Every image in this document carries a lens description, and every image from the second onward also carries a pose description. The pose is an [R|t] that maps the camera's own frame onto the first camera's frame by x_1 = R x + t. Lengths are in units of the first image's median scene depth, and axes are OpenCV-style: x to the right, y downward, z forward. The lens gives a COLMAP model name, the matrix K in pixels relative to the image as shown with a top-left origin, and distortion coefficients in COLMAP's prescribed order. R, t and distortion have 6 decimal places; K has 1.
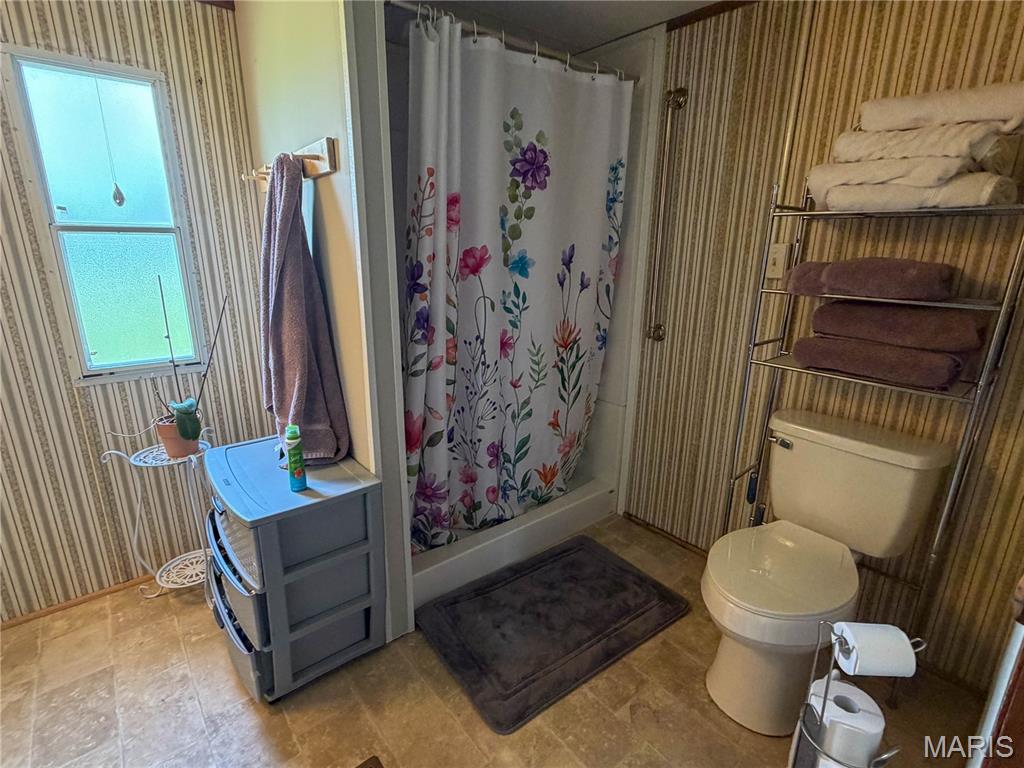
lens RADIAL K [[497.5, 0, 512.1], [0, 497.5, 387.8], [0, 0, 1]] dist [-0.001743, -0.000297]
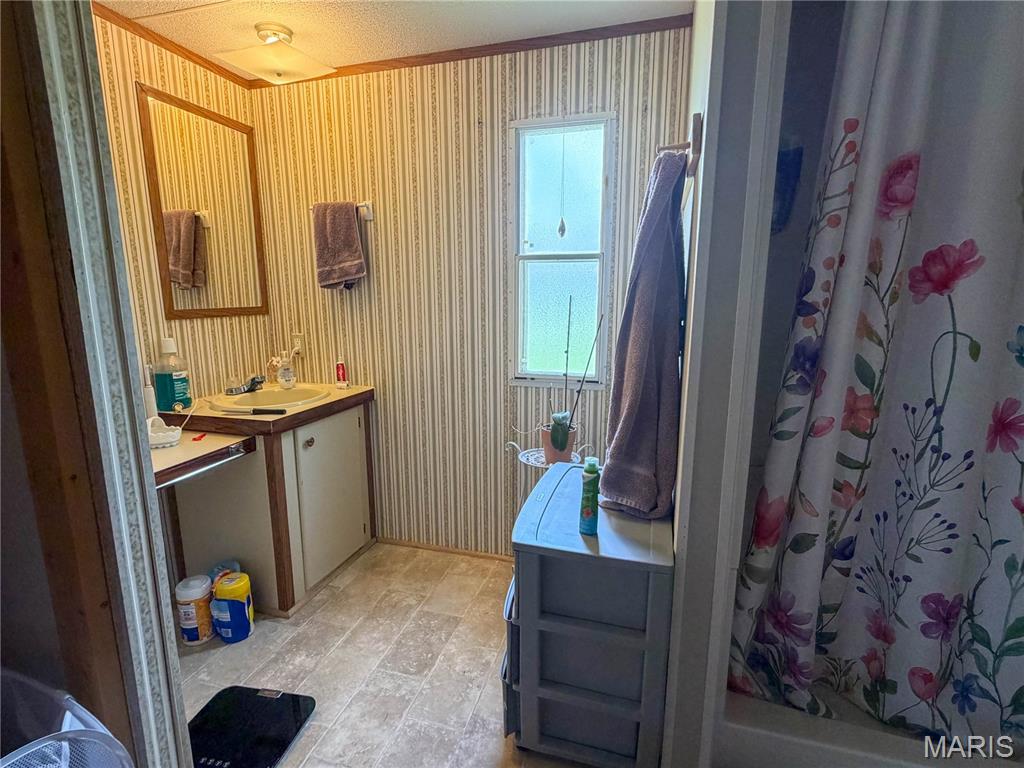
lens RADIAL K [[497.5, 0, 512.1], [0, 497.5, 387.8], [0, 0, 1]] dist [-0.001743, -0.000297]
pose [[0.555739, 0.145488, -0.818528, 0.135665], [-0.224487, 0.974256, 0.020753, -0.022160], [0.800475, 0.172215, 0.574092, 0.295718]]
